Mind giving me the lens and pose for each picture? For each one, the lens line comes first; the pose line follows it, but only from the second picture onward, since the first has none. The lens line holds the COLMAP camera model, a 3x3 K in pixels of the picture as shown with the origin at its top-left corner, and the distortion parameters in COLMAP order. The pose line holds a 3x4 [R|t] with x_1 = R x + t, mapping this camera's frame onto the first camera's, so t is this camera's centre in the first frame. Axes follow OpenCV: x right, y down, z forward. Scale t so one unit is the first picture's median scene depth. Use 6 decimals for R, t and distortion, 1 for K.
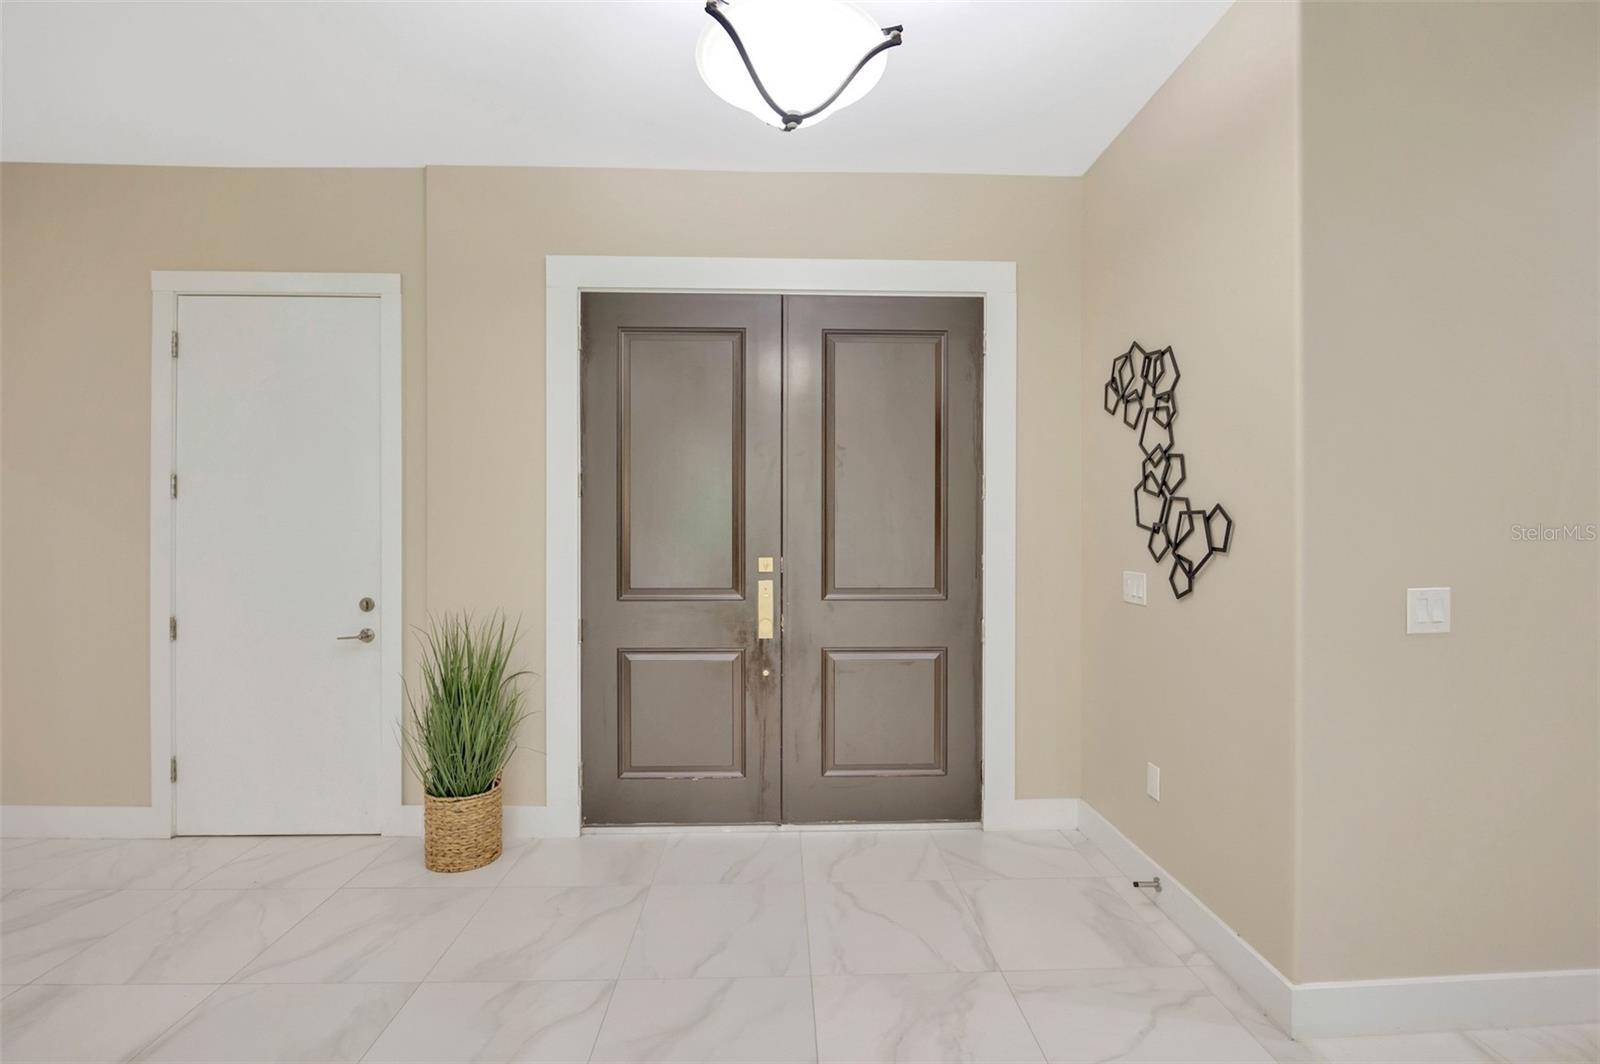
lens RADIAL K [[732.9, 0, 790.4], [0, 732.9, 533.1], [0, 0, 1]] dist [-0.002632, -0.000743]
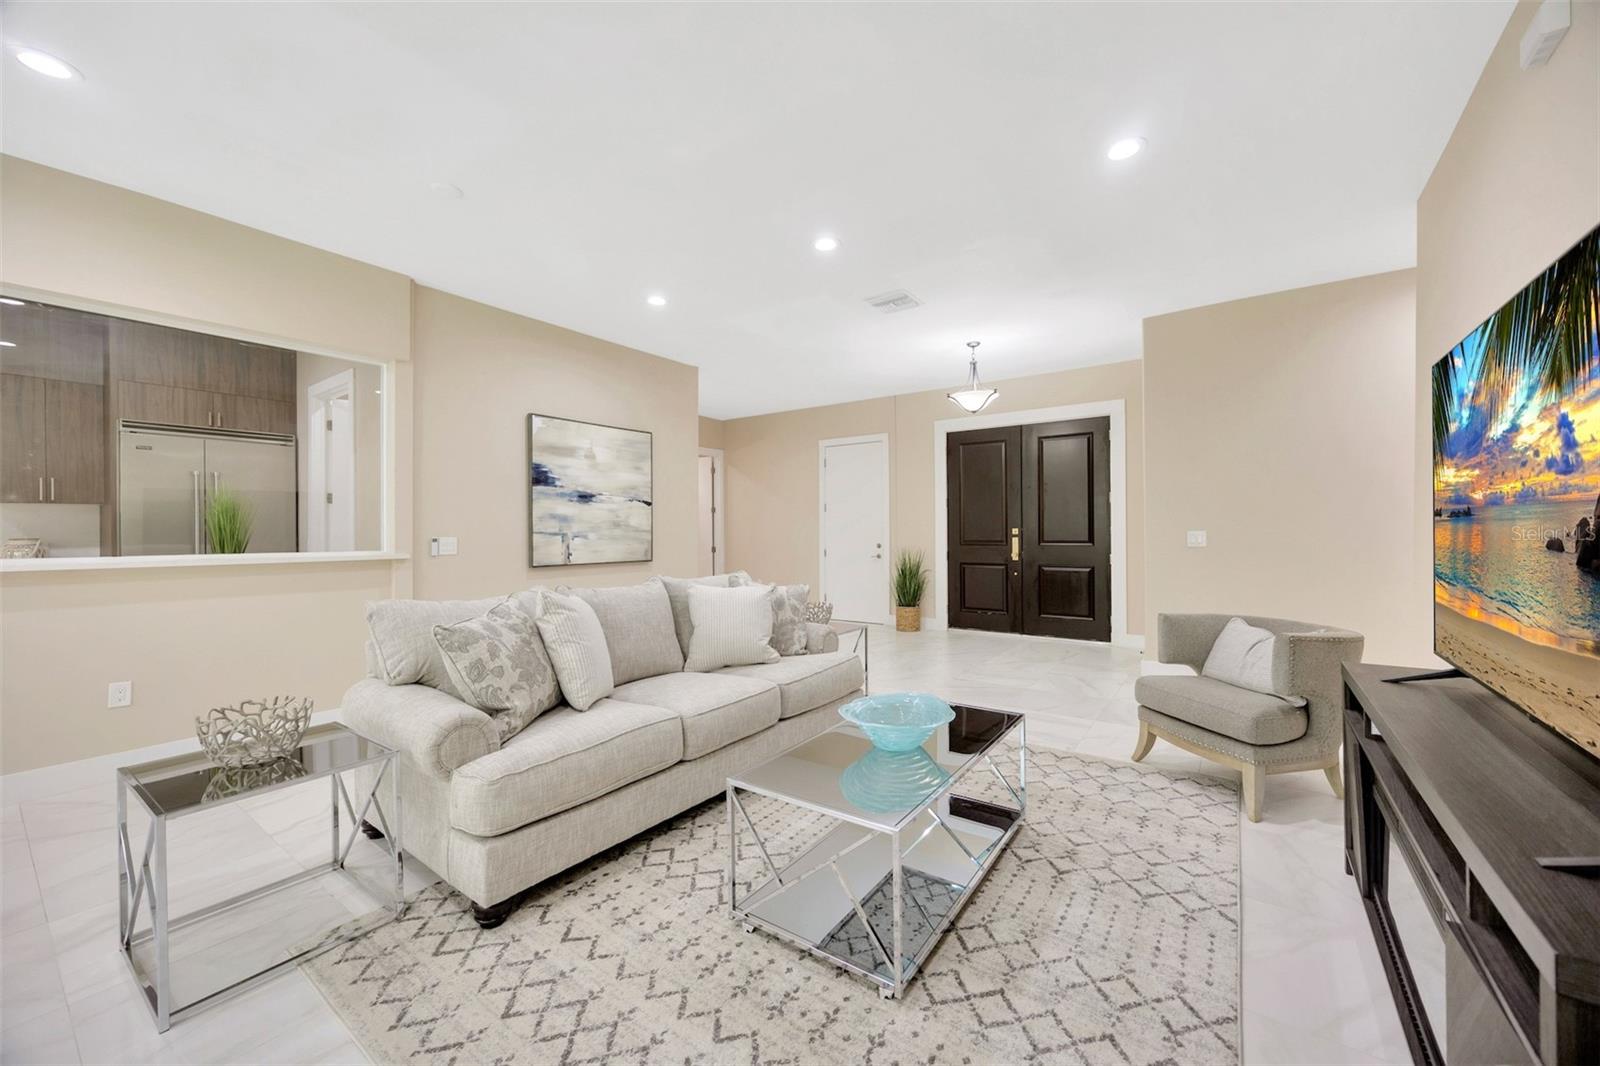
lens RADIAL K [[615.3, 0, 802.9], [0, 615.3, 530.6], [0, 0, 1]] dist [0.000668, -0.000013]
pose [[0.794843, -0.008260, -0.606759, 0.684493], [0.007271, 0.999965, -0.004087, 0.043844], [0.606771, -0.001163, 0.794876, -1.160144]]
